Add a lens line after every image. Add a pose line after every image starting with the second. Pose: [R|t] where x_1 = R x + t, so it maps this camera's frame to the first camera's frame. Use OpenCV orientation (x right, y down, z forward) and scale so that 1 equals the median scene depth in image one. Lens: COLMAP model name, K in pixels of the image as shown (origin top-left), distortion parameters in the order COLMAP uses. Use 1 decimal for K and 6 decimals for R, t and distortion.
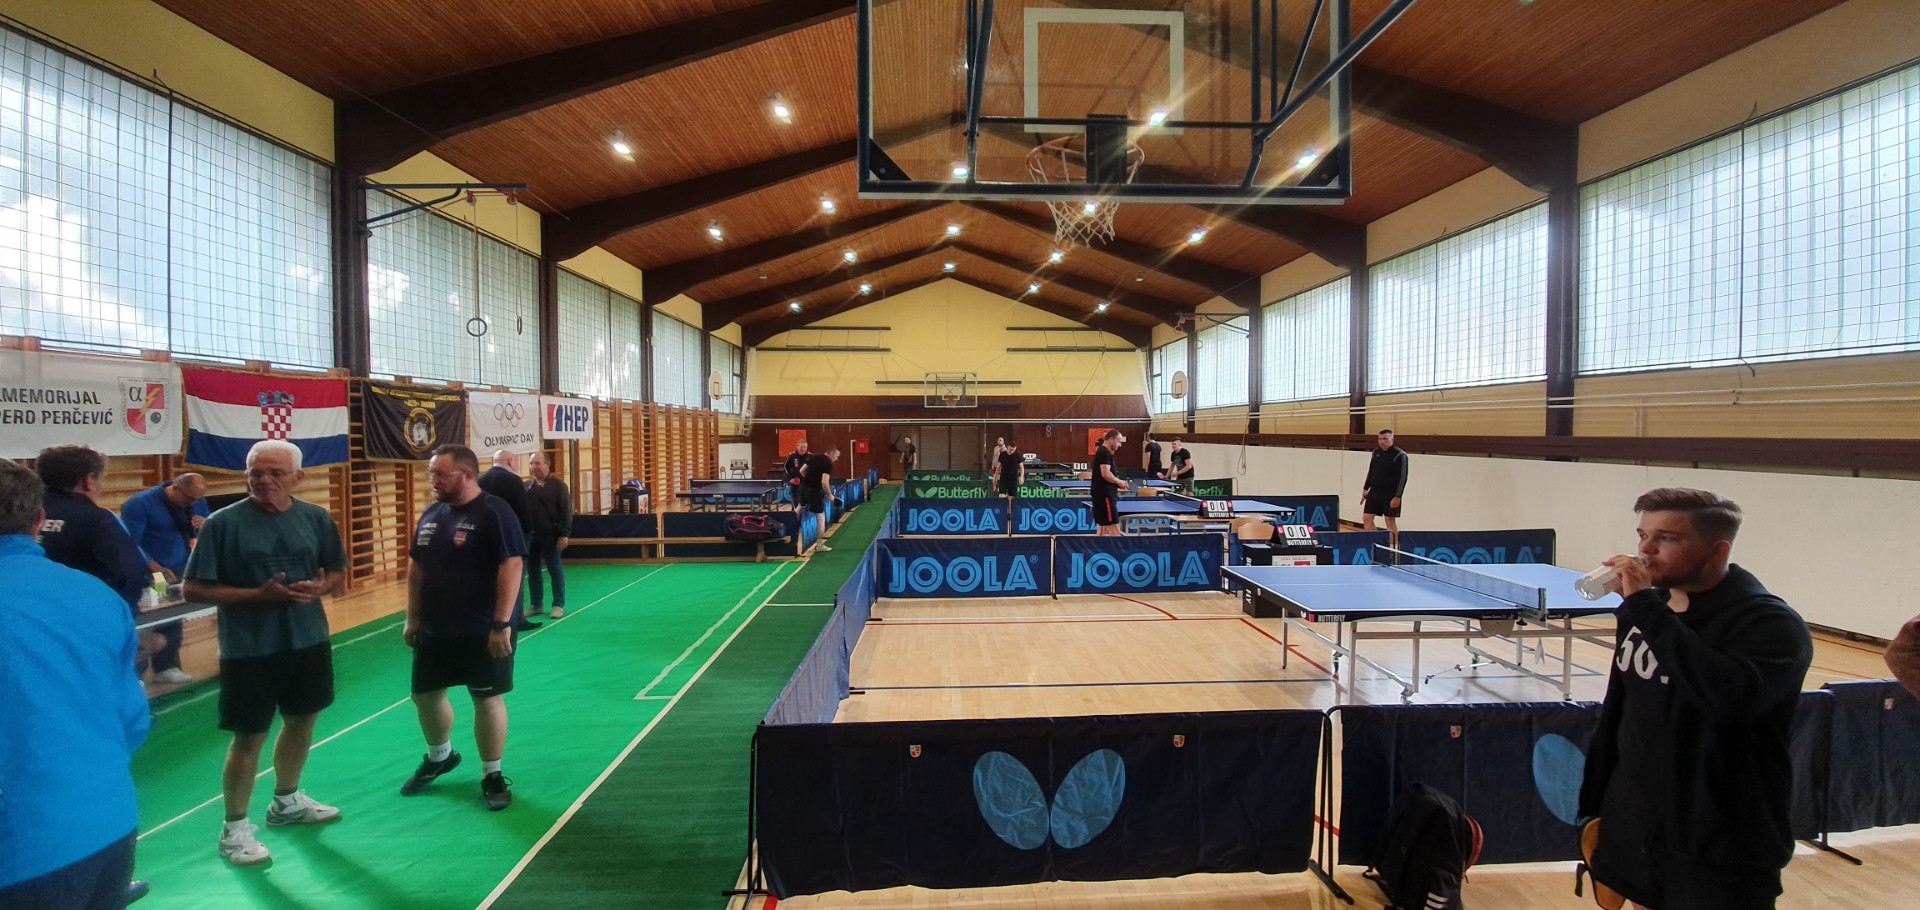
lens RADIAL K [[756.8, 0, 969.8], [0, 756.8, 450.1], [0, 0, 1]] dist [0.009094, -0.017001]
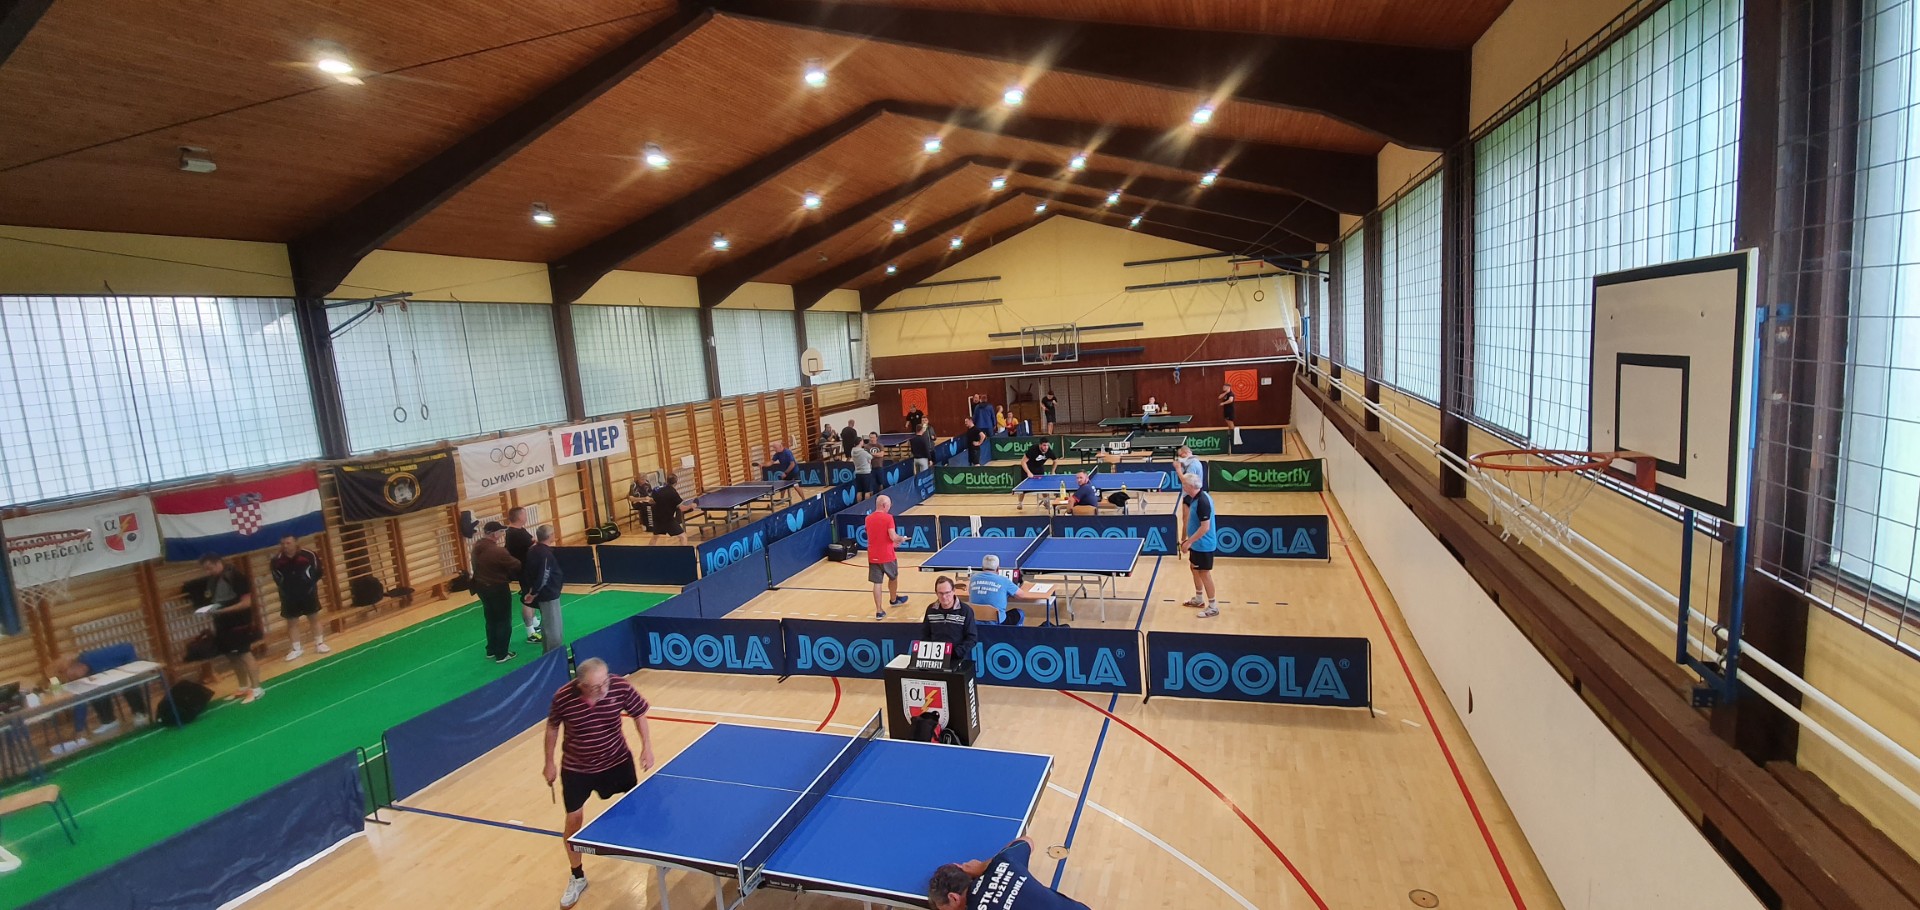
lens RADIAL K [[791.6, 0, 968.9], [0, 791.6, 448.1], [0, 0, 1]] dist [0.014171, -0.018910]
pose [[0.930700, -0.021178, -0.365171, 0.585147], [0.066052, 0.991642, 0.110834, -0.166957], [0.359771, -0.127273, 0.924319, 0.125563]]
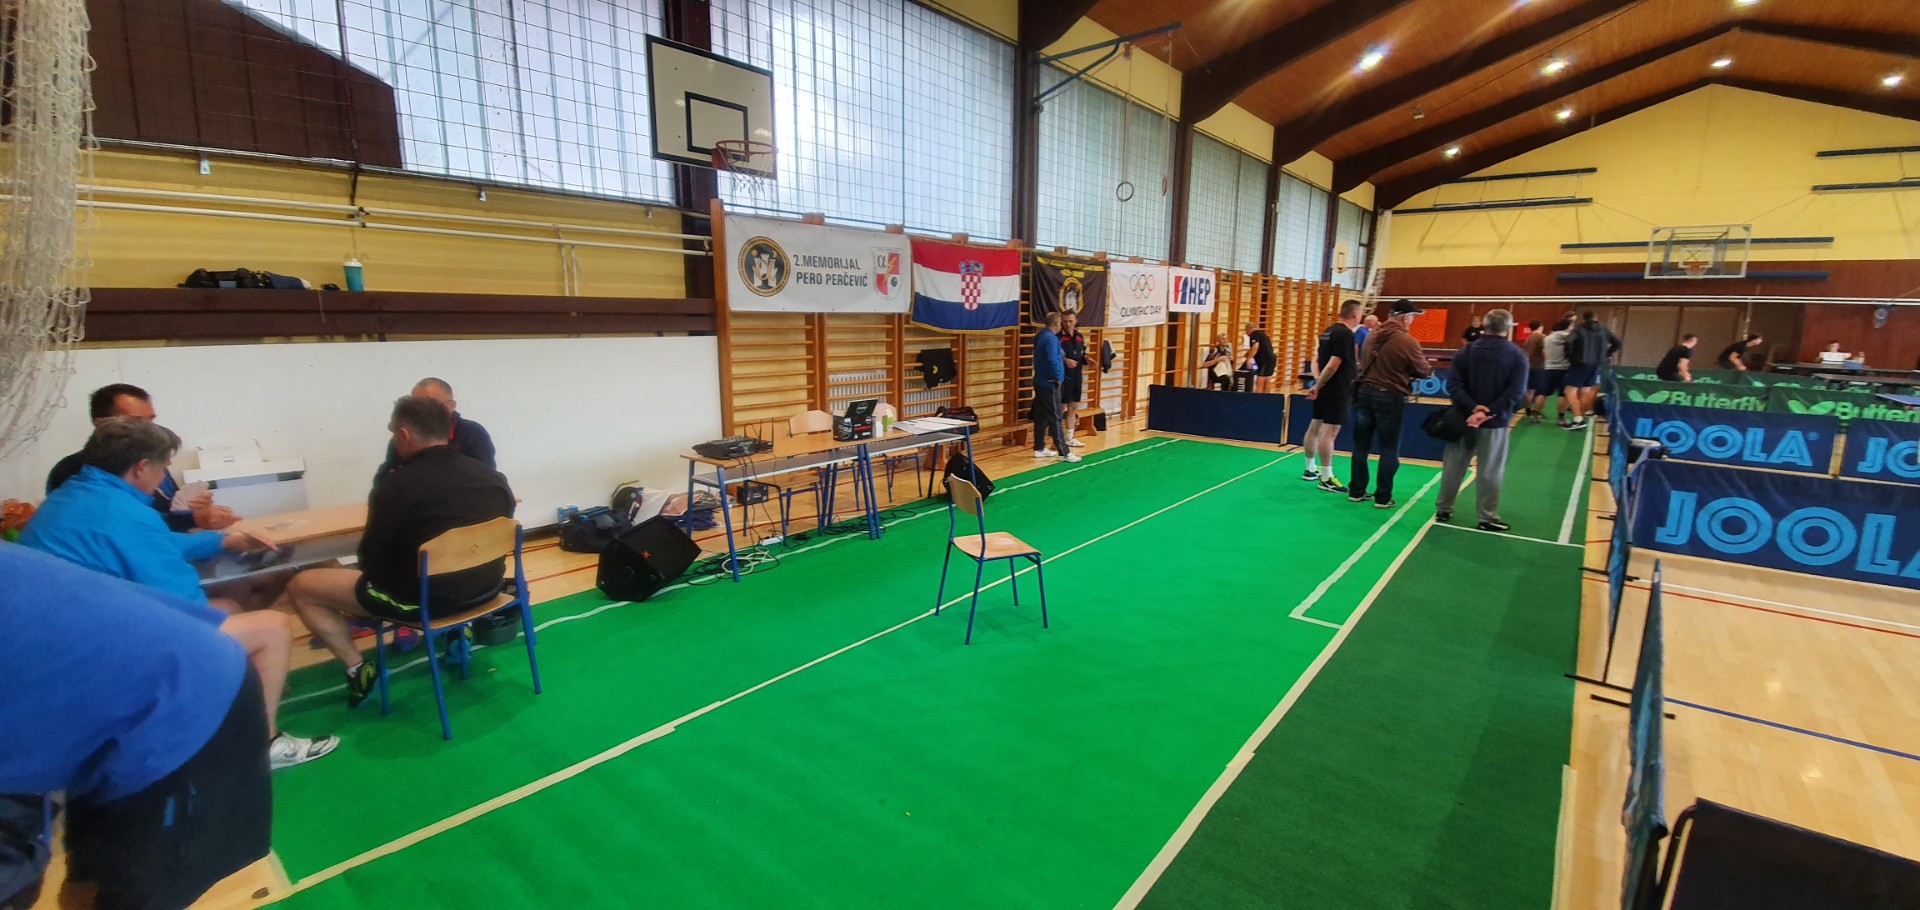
lens RADIAL K [[756.8, 0, 969.8], [0, 756.8, 450.1], [0, 0, 1]] dist [0.009094, -0.017001]
pose [[0.737781, 0.129427, -0.662516, -0.090394], [-0.028066, 0.986480, 0.161462, 0.014676], [0.674456, -0.100529, 0.731439, 0.094148]]
